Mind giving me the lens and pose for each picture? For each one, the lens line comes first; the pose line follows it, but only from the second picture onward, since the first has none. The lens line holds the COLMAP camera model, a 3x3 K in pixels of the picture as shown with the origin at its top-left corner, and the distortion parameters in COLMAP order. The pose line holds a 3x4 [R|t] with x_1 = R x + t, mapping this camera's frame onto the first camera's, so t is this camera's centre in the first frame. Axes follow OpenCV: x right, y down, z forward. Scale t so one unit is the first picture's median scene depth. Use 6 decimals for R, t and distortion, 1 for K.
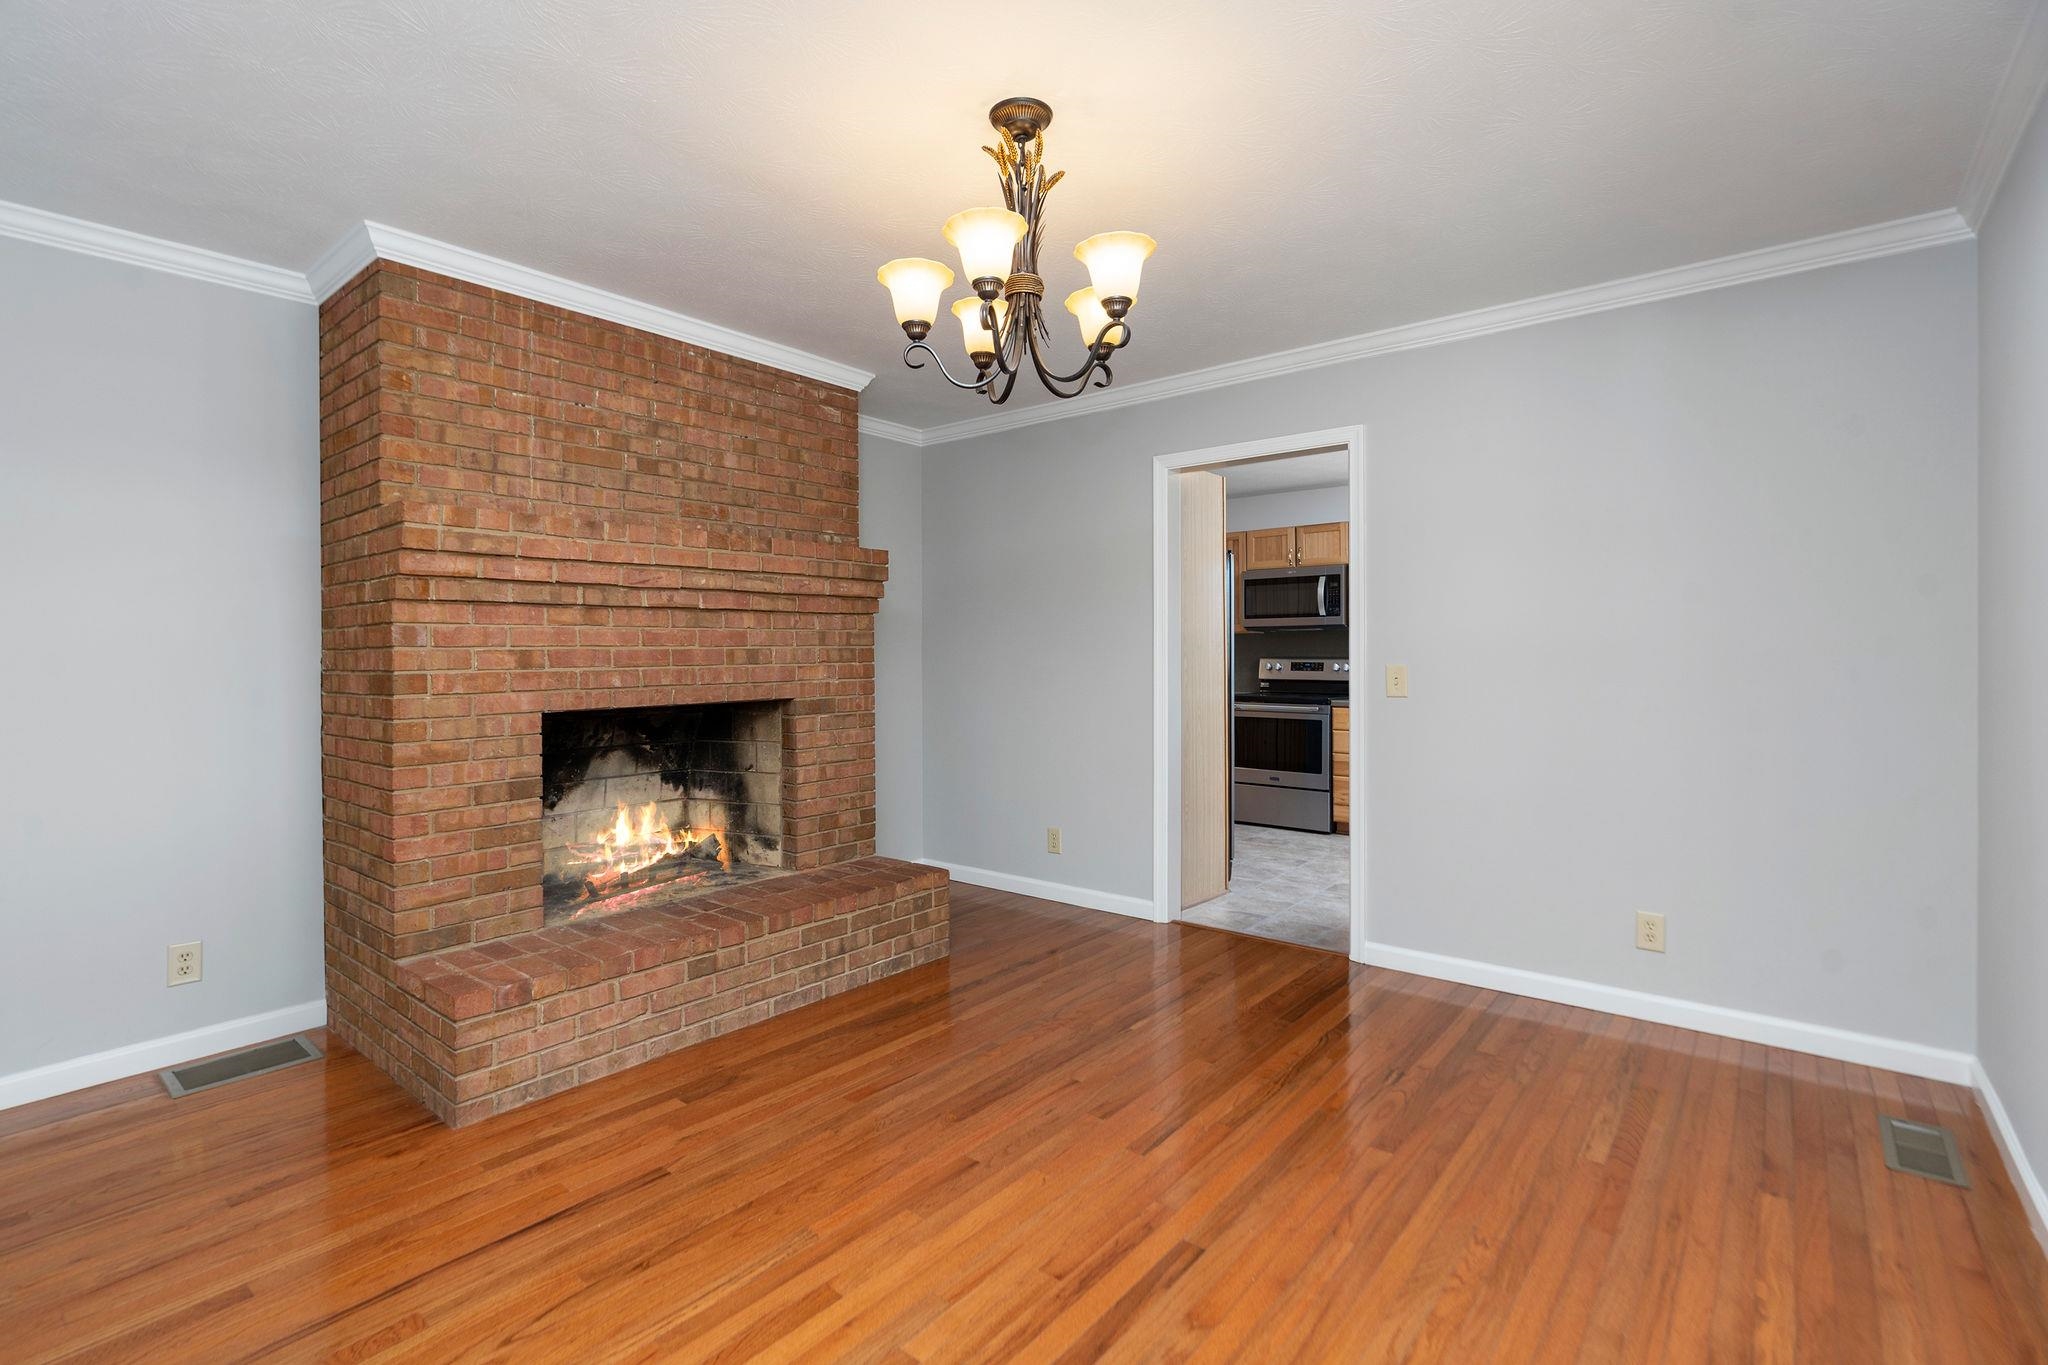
lens RADIAL K [[959.5, 0, 987.3], [0, 959.5, 650.4], [0, 0, 1]] dist [-0.009993, 0.005223]
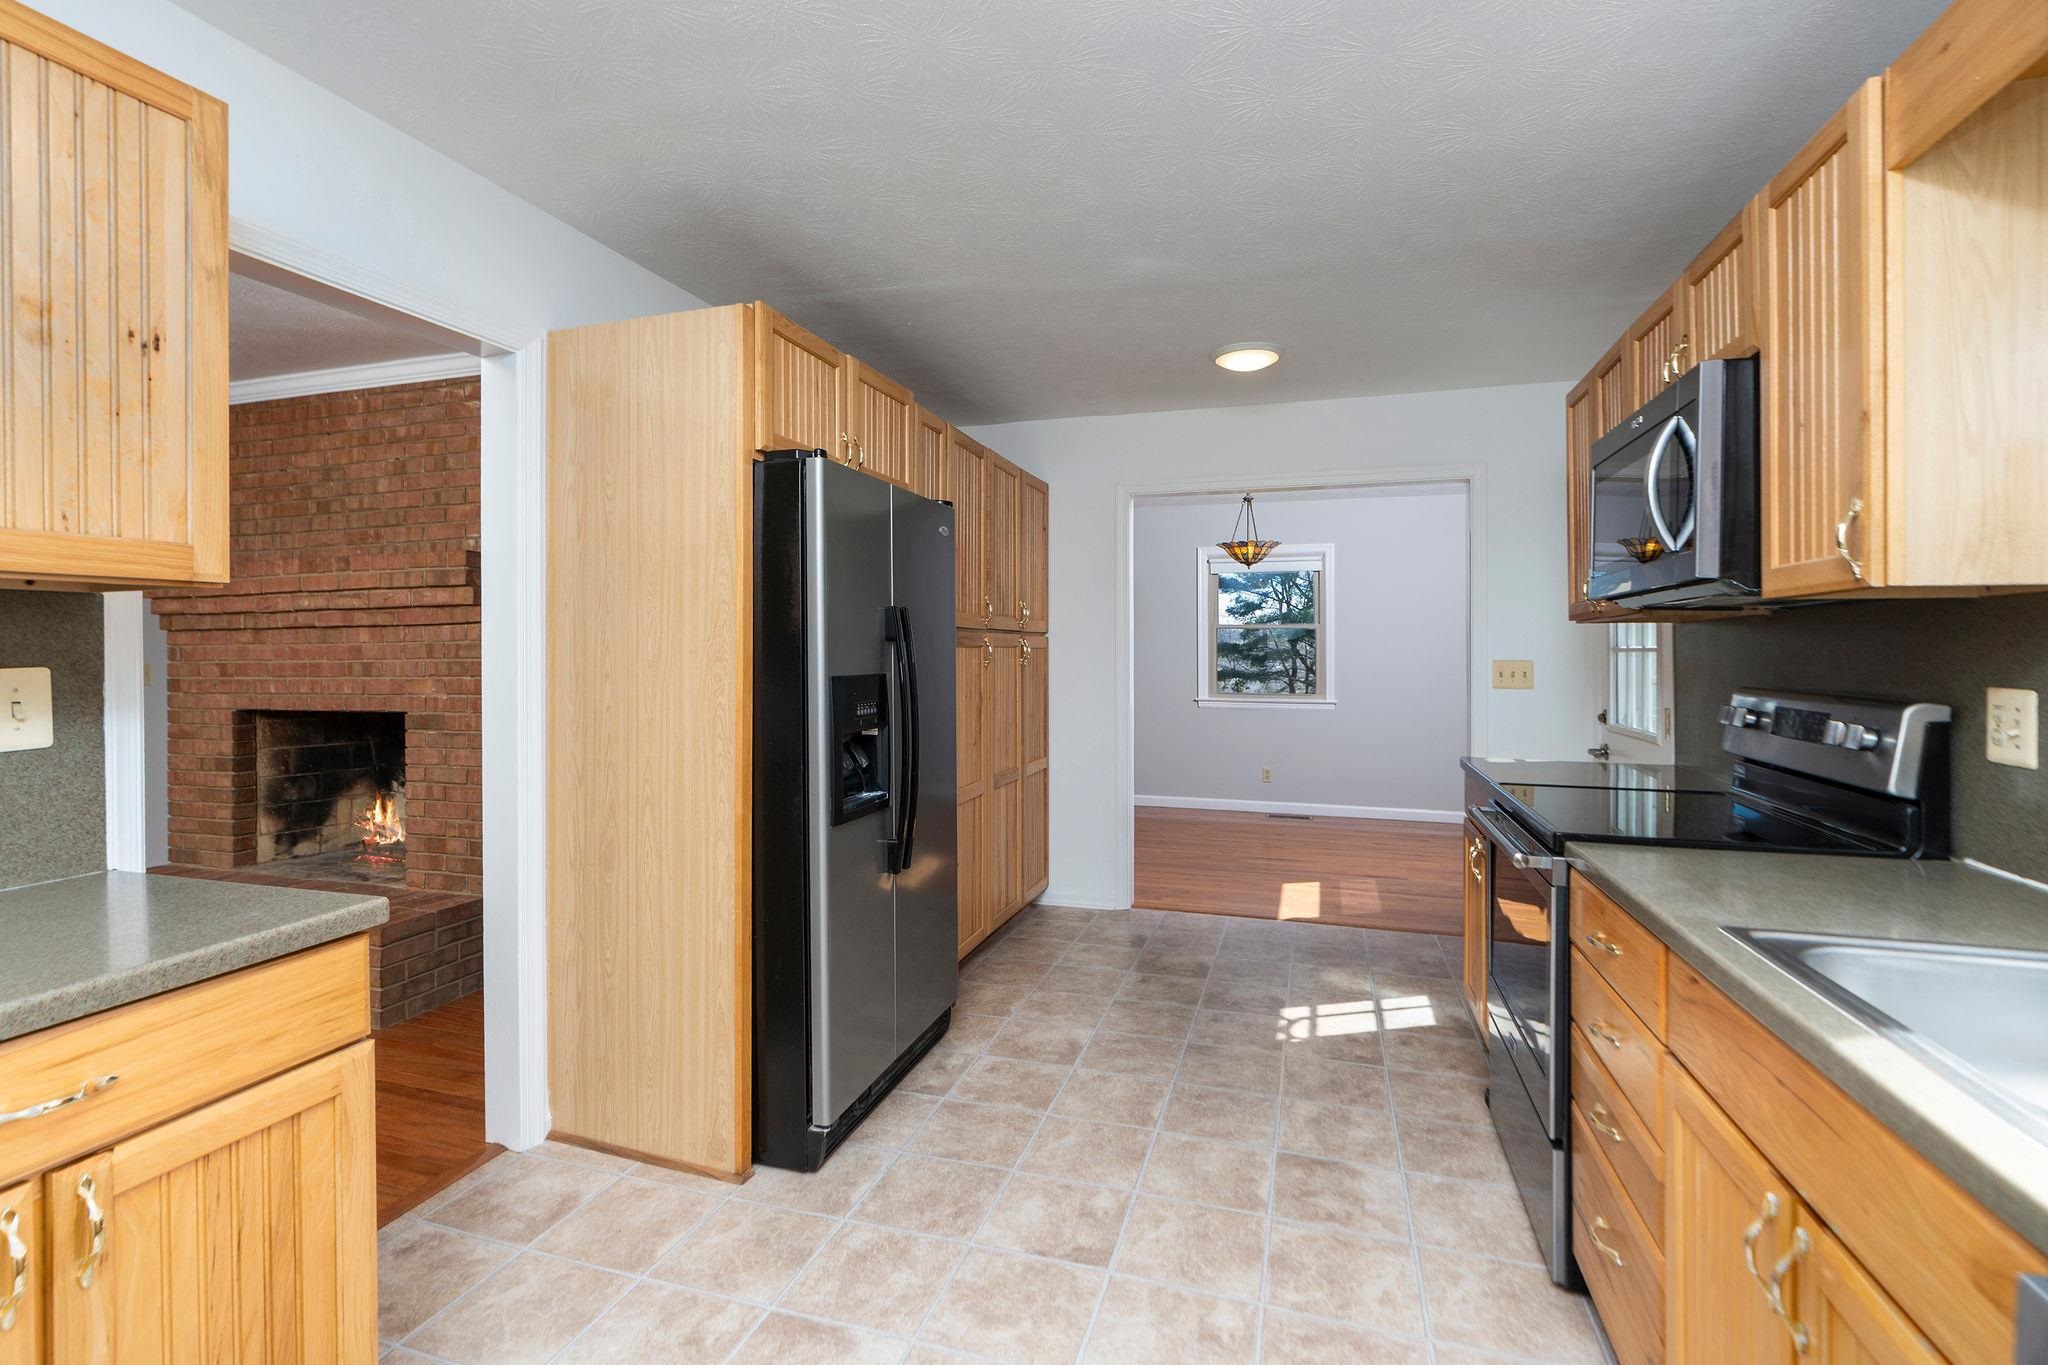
lens RADIAL K [[959.5, 0, 991.9], [0, 959.5, 644.9], [0, 0, 1]] dist [-0.009993, 0.005223]
pose [[0.360992, 0.002756, -0.932565, 1.041076], [0.007774, 0.999952, 0.005964, -0.022720], [0.932537, -0.009403, 0.360953, 1.335889]]
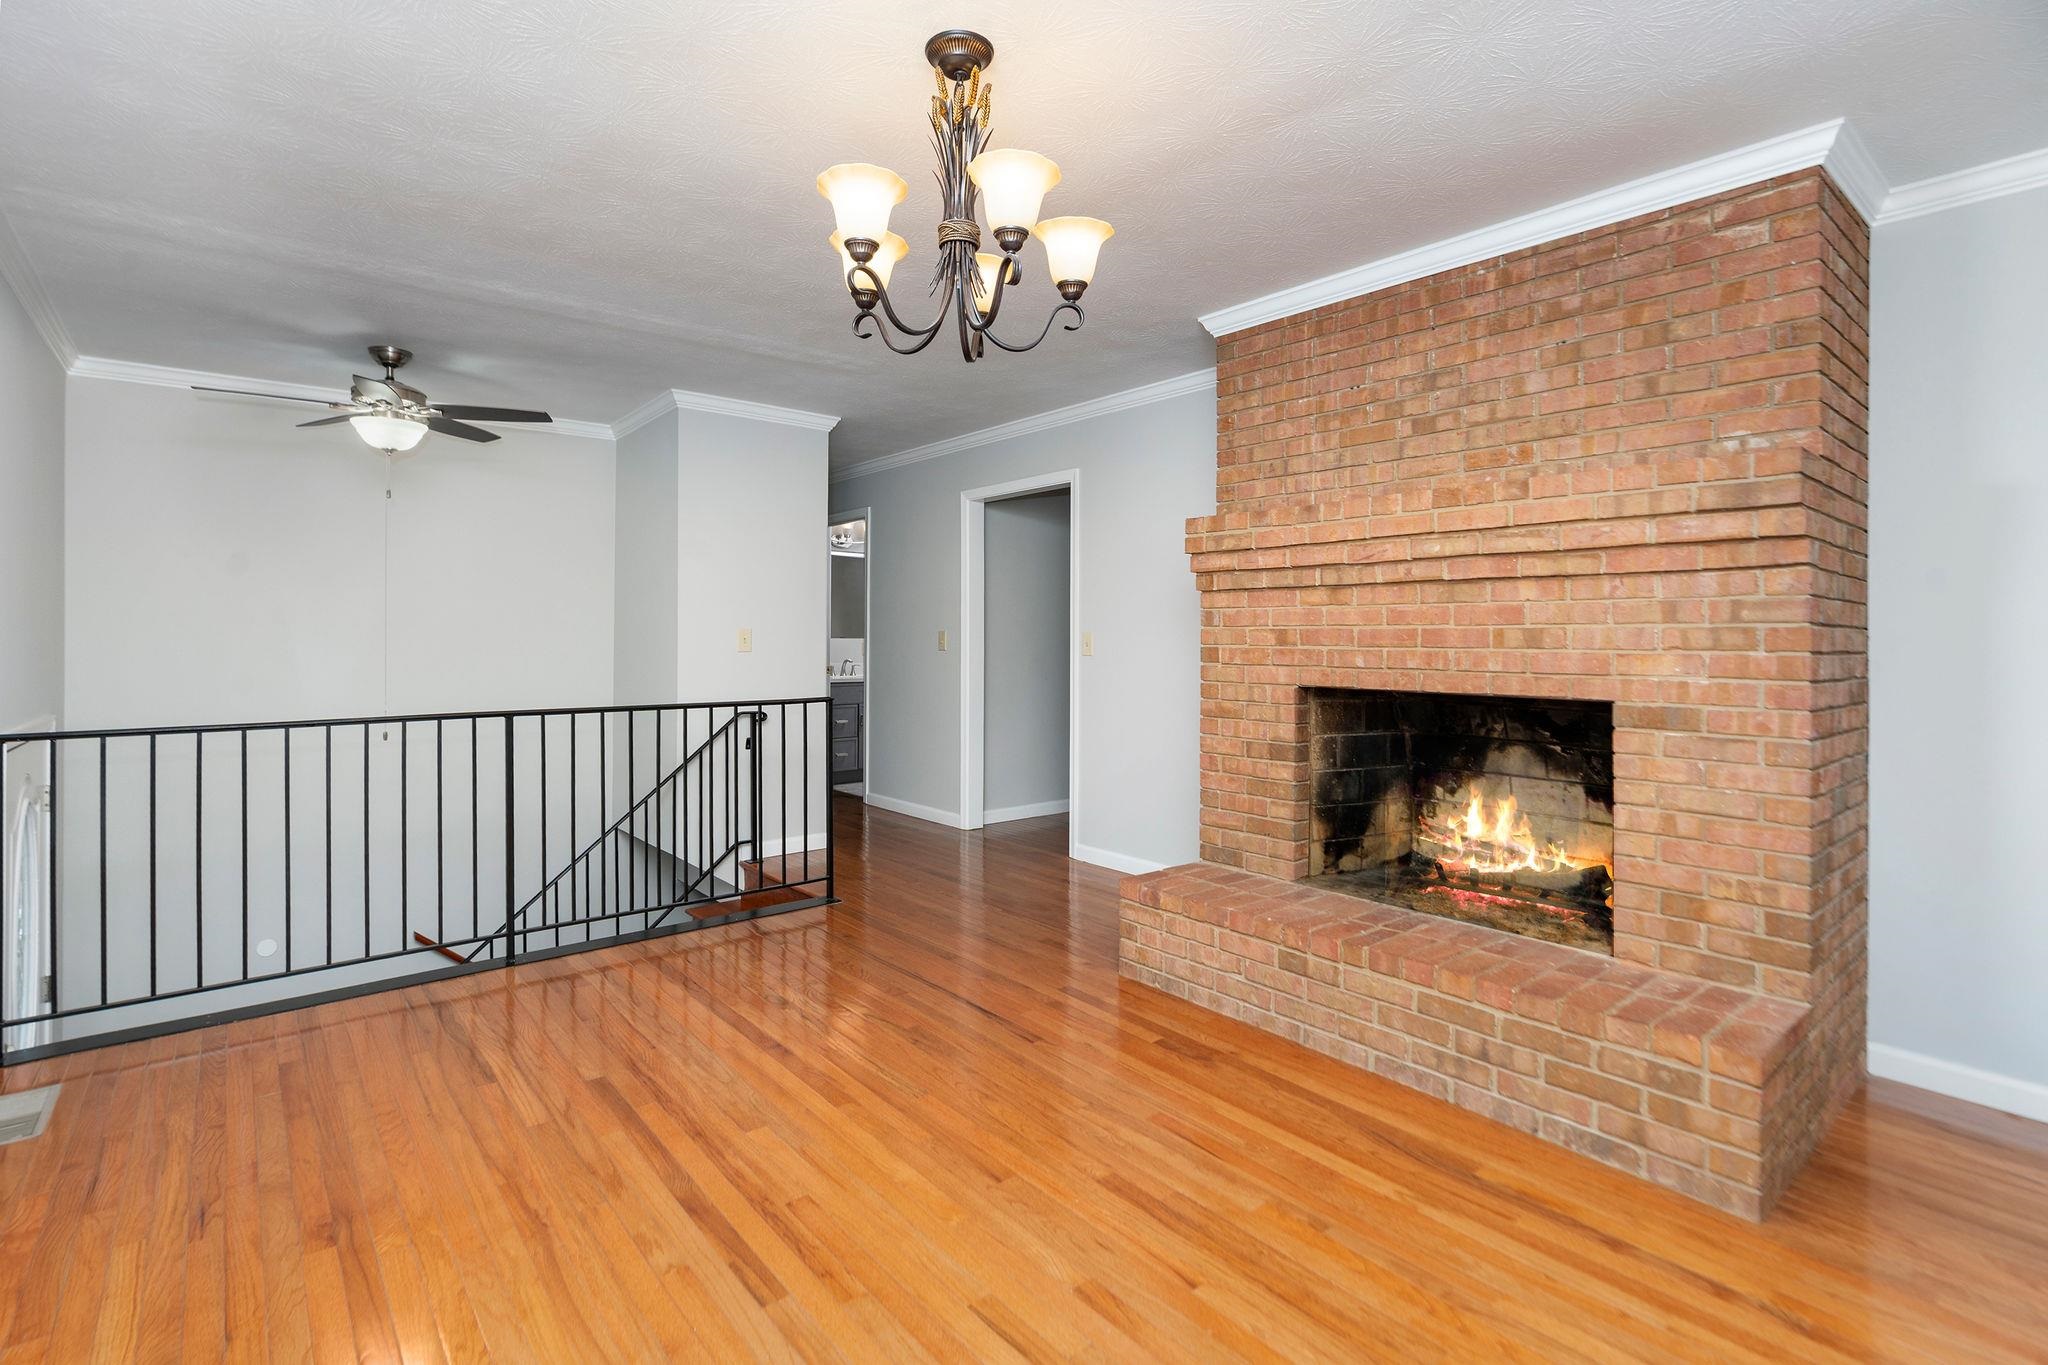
lens RADIAL K [[959.5, 0, 1022.4], [0, 959.5, 618.5], [0, 0, 1]] dist [-0.009993, 0.005223]
pose [[-0.176469, -0.005216, -0.984292, 0.597117], [0.002668, 0.999980, -0.005778, -0.006283], [0.984303, -0.003646, -0.176452, 0.782140]]
